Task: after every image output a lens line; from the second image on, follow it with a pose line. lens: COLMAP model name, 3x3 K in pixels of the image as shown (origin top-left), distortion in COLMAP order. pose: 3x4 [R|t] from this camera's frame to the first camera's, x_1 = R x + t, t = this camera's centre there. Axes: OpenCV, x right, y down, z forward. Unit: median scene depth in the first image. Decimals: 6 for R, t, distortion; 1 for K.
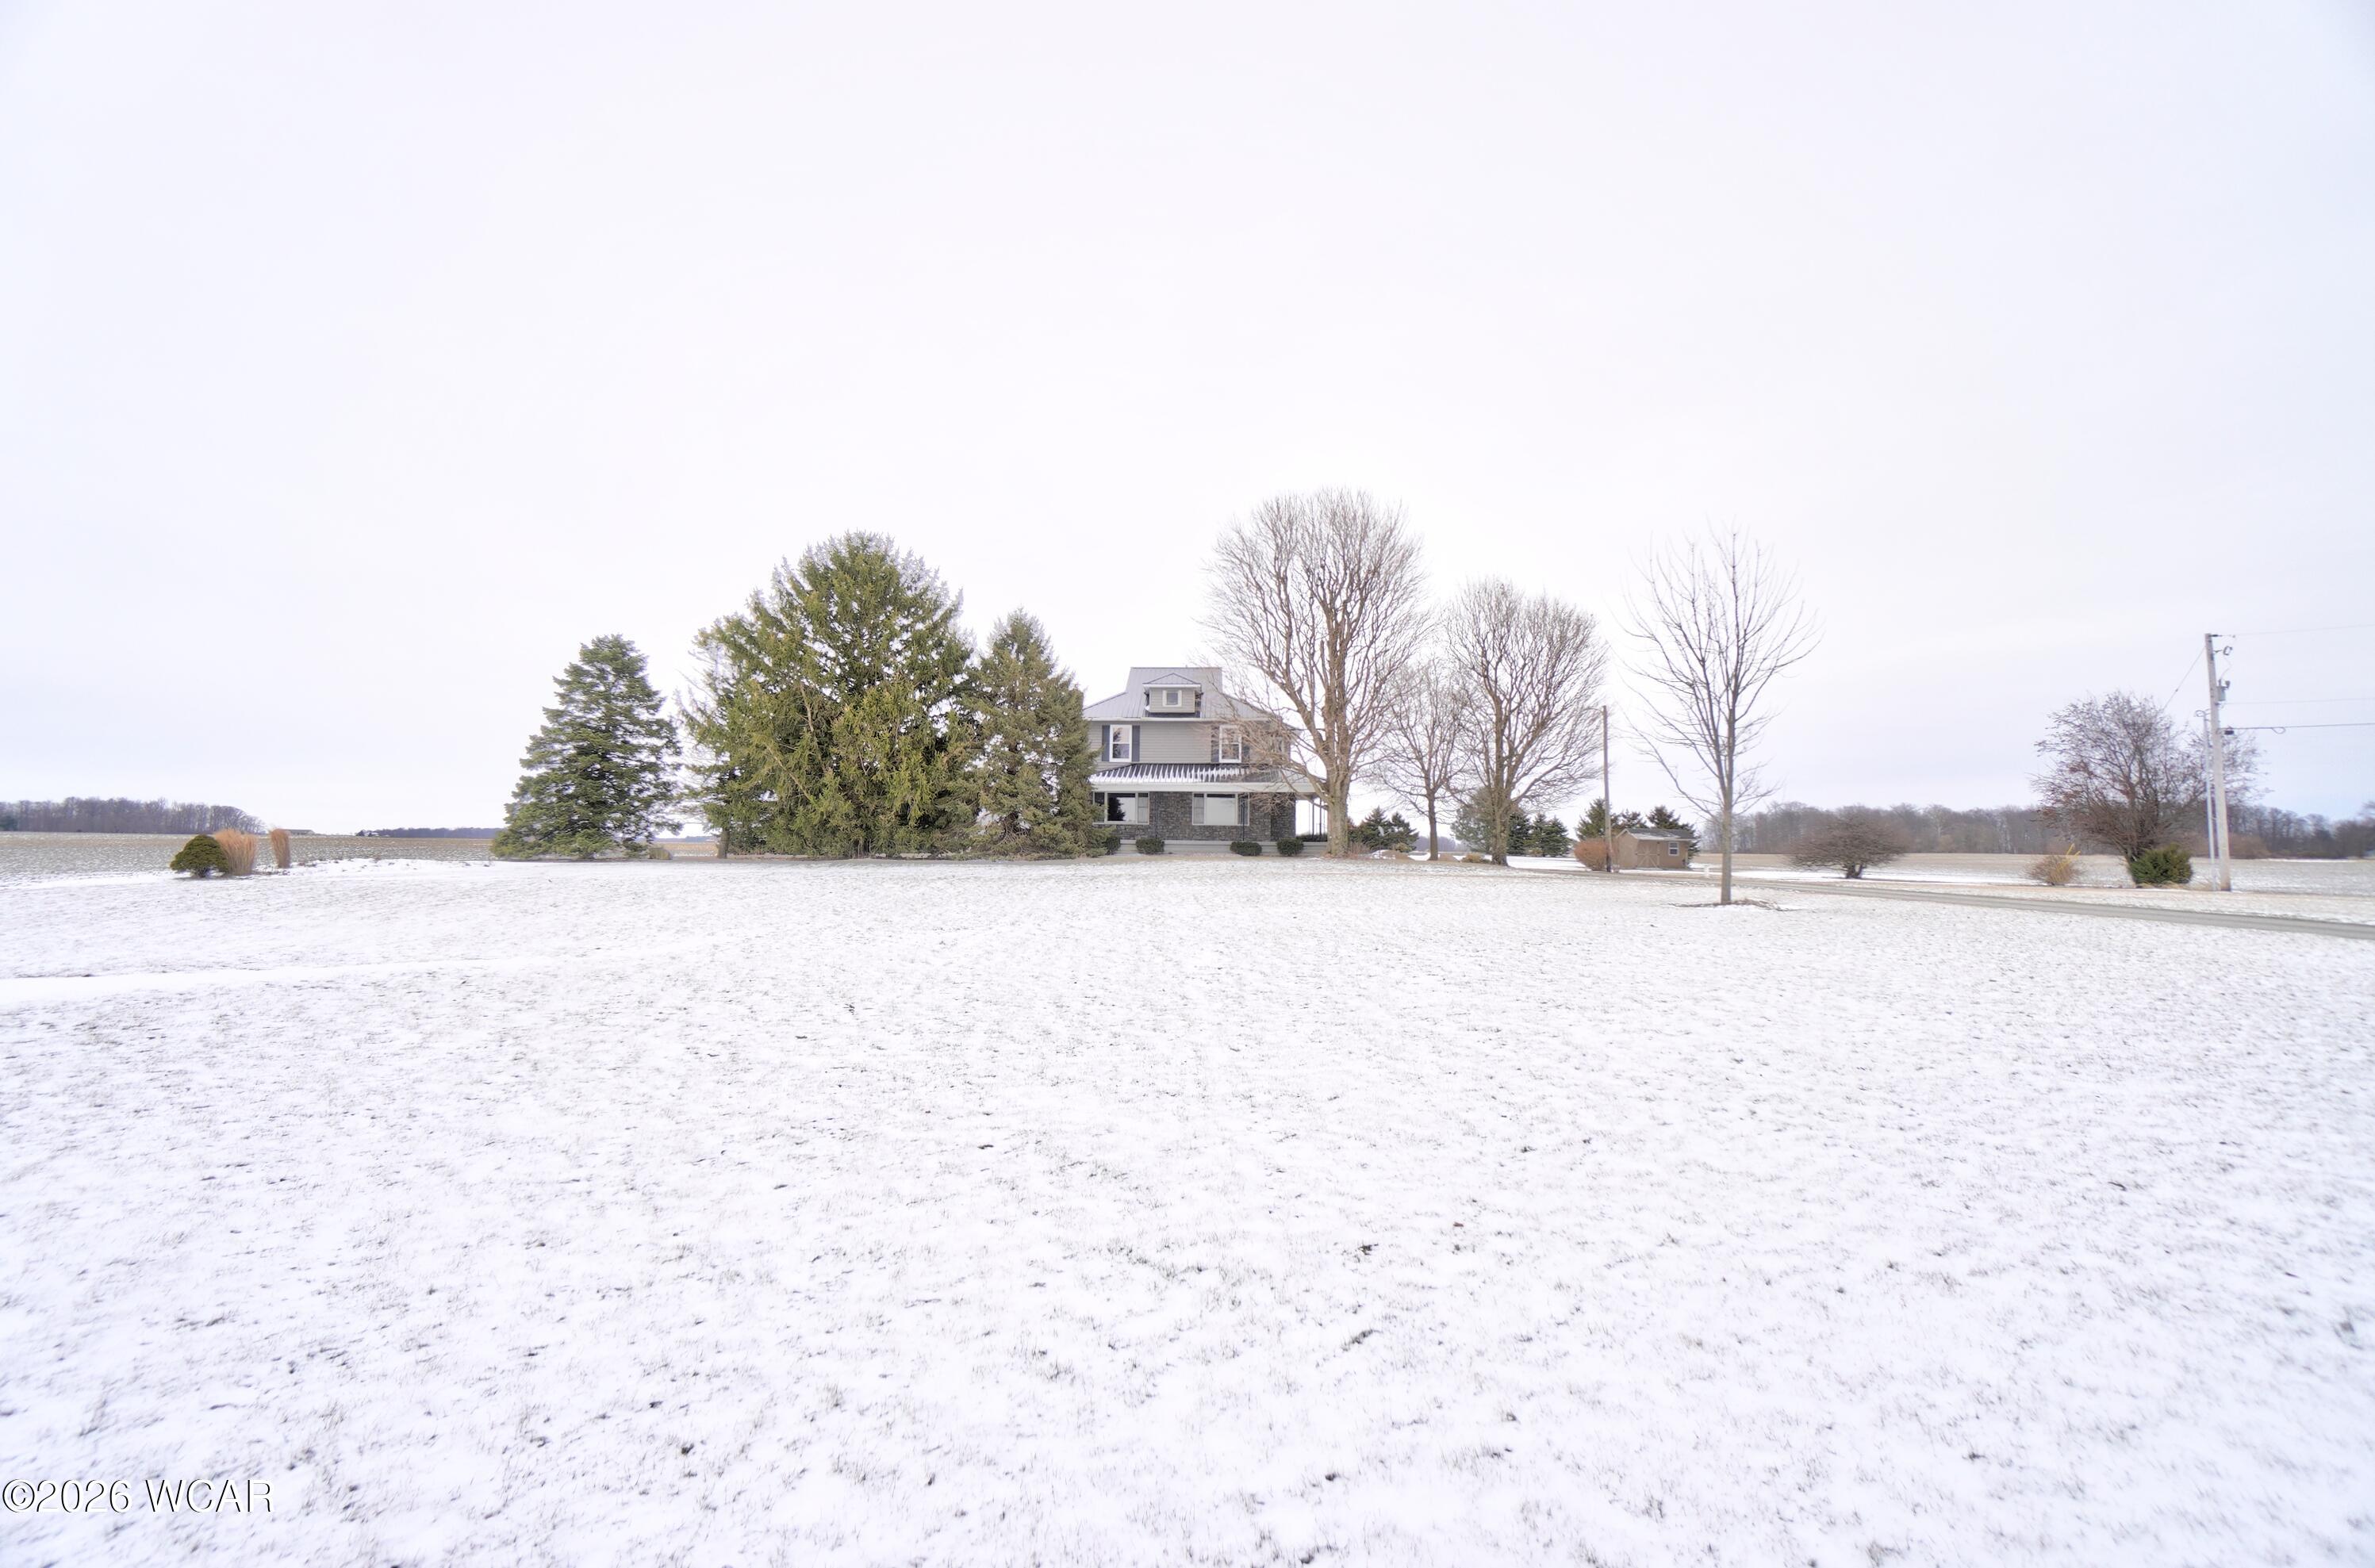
lens RADIAL K [[1062.0, 0, 1152.5], [0, 1062.0, 776.2], [0, 0, 1]] dist [-0.062999, 0.024480]
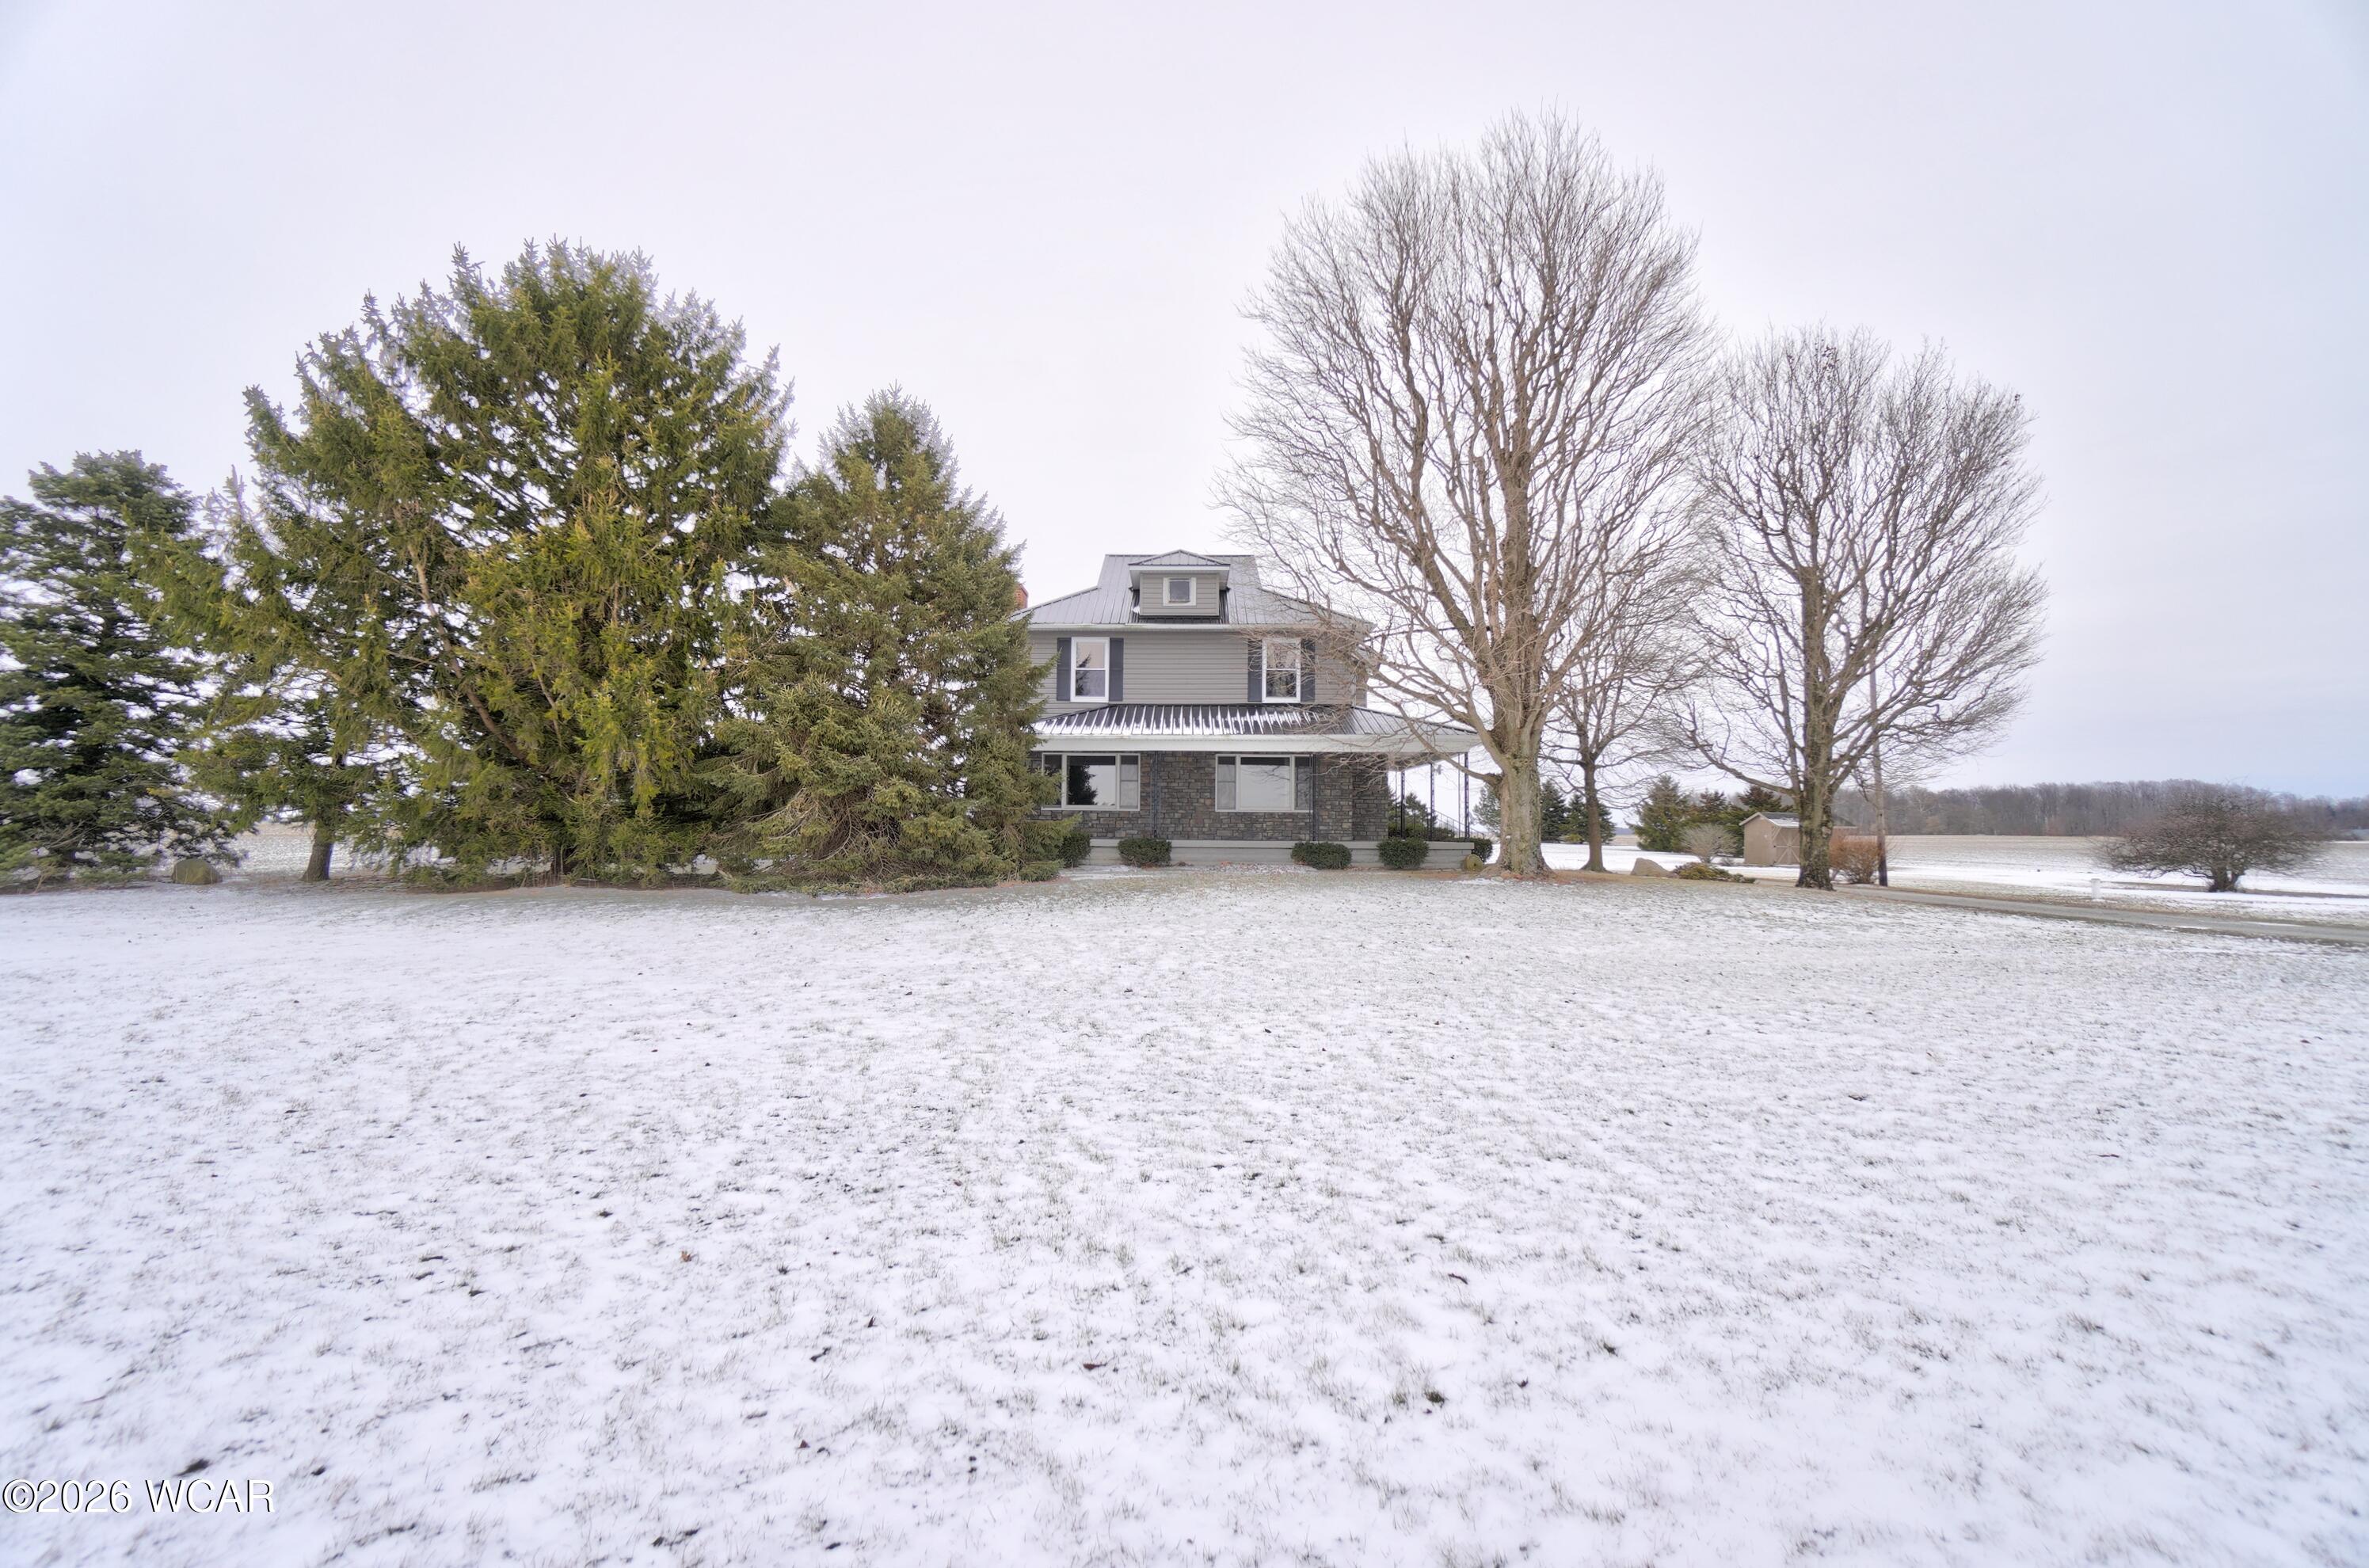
lens RADIAL K [[1059.3, 0, 1149.6], [0, 1059.3, 776.2], [0, 0, 1]] dist [-0.062999, 0.024480]
pose [[0.999512, -0.001696, 0.031192, -0.017561], [0.001127, 0.999833, 0.018247, 0.018275], [-0.031217, -0.018203, 0.999347, 0.477816]]
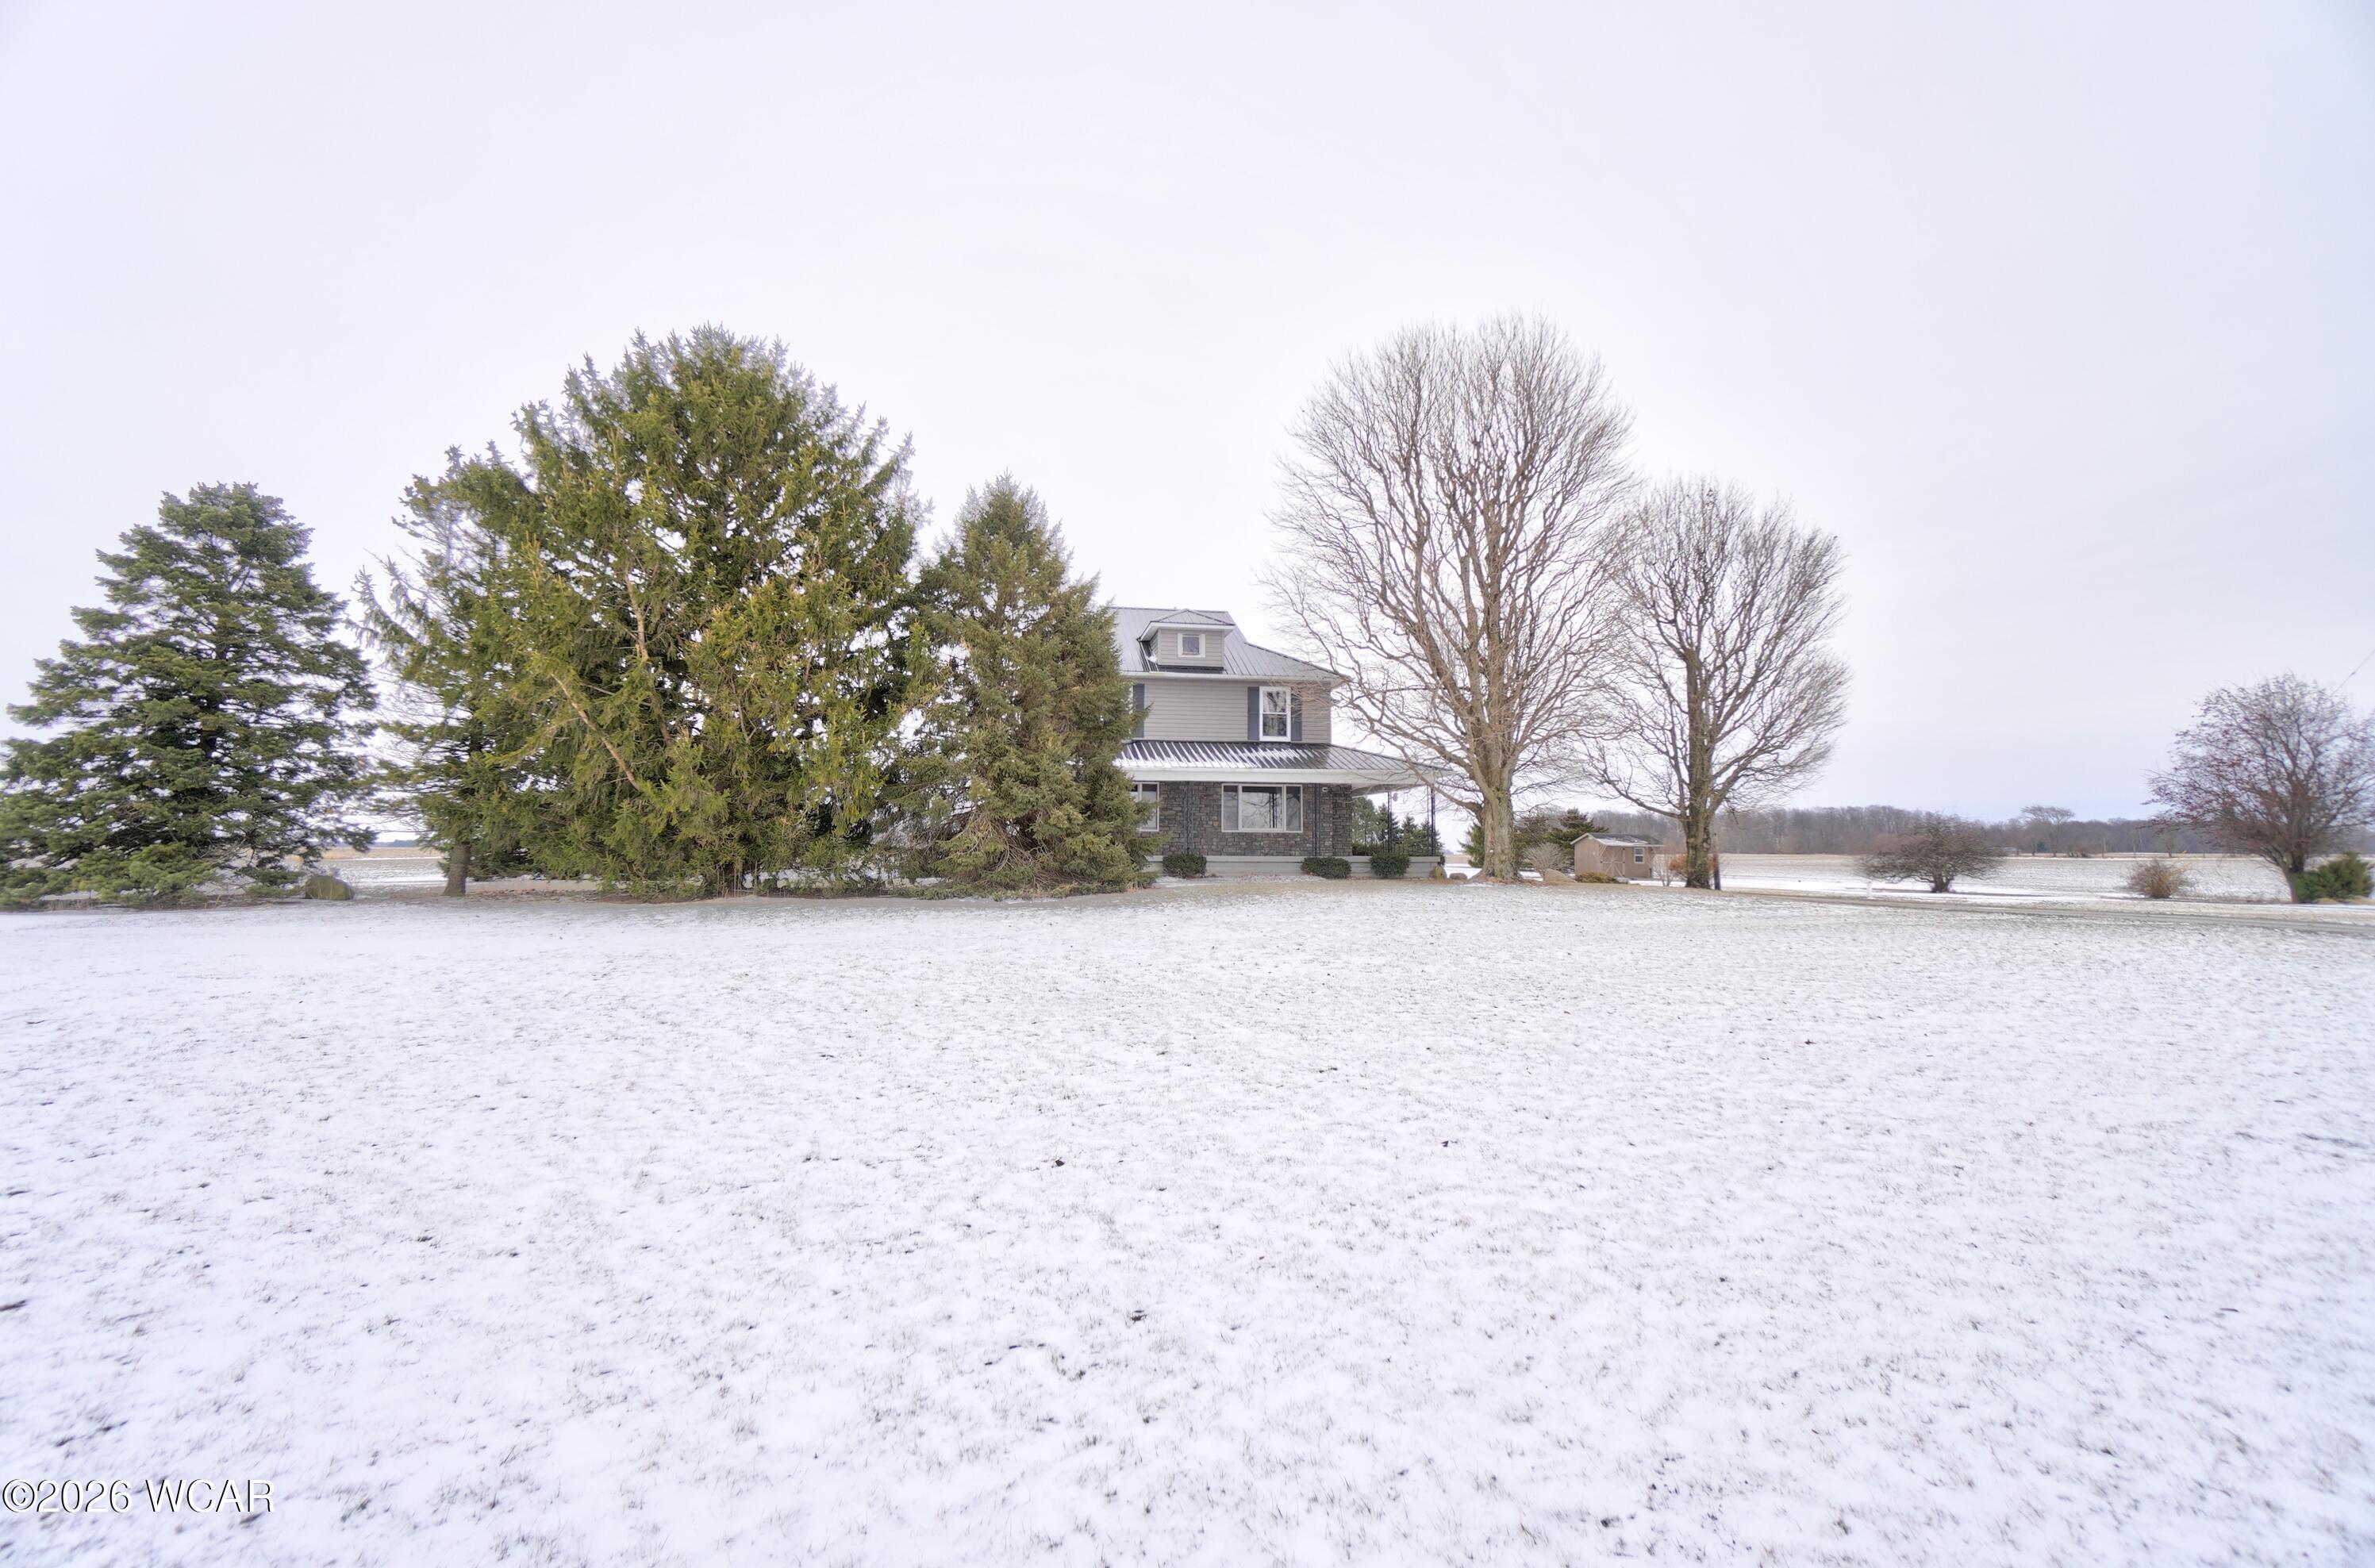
lens RADIAL K [[1061.7, 0, 1159.6], [0, 1061.7, 781.0], [0, 0, 1]] dist [-0.063464, 0.024906]
pose [[0.977009, 0.007812, 0.213054, -0.161778], [-0.008475, 0.999962, 0.002203, 0.013709], [-0.213029, -0.003958, 0.977038, 0.383078]]
